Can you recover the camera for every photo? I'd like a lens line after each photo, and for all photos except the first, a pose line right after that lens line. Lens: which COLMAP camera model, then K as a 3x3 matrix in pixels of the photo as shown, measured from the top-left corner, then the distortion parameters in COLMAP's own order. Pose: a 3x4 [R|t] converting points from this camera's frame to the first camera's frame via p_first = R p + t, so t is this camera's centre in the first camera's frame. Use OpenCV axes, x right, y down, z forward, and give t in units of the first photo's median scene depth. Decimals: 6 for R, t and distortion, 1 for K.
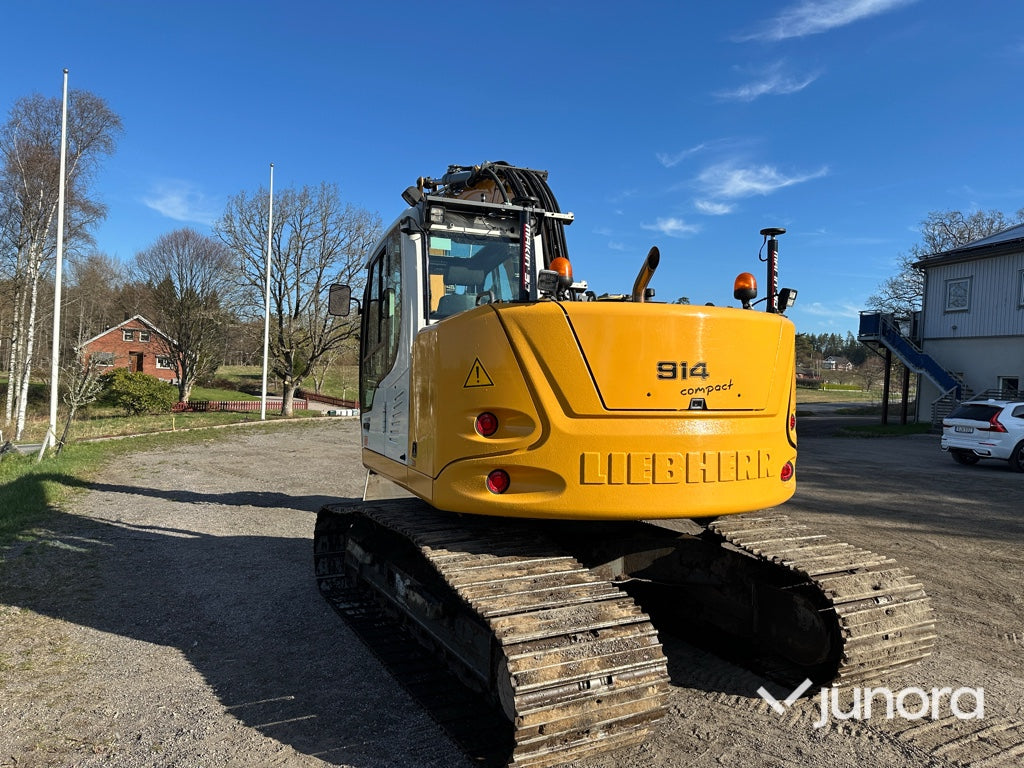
lens RADIAL K [[710.4, 0, 513.4], [0, 710.4, 378.7], [0, 0, 1]] dist [0.100150, -0.144840]
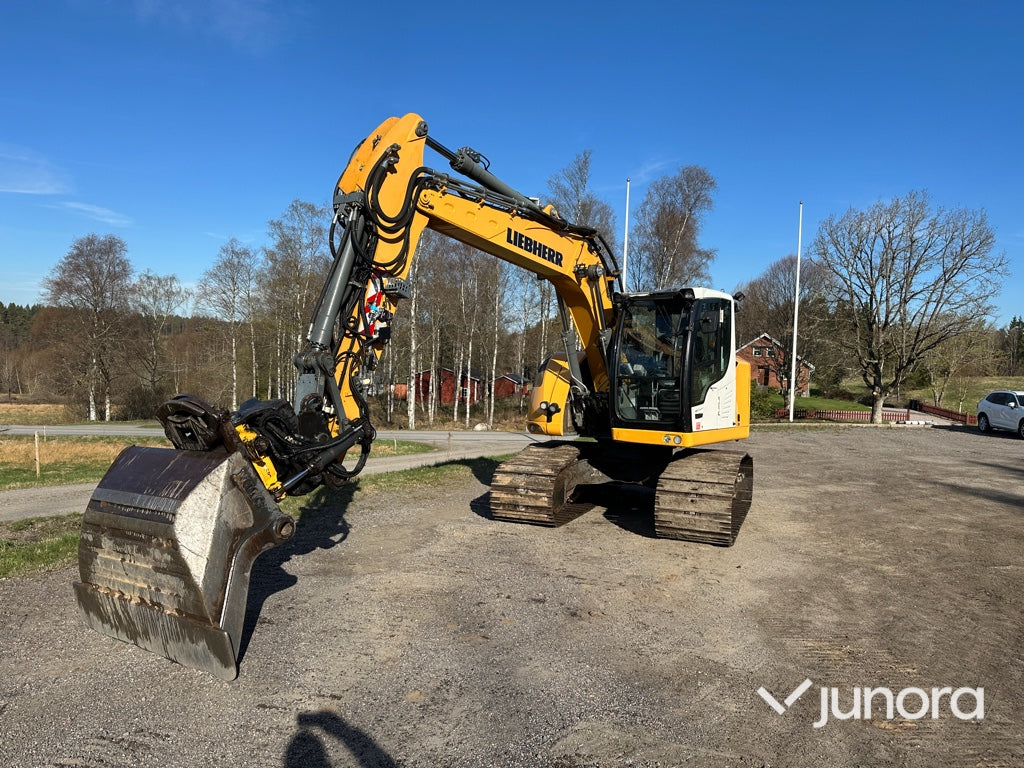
lens RADIAL K [[713.2, 0, 514.1], [0, 713.2, 389.7], [0, 0, 1]] dist [0.094799, -0.132969]
pose [[0.638826, 0.008639, -0.769302, 1.231022], [-0.009869, 0.999947, 0.003035, 0.019706], [0.769288, 0.005653, 0.638878, -0.427202]]
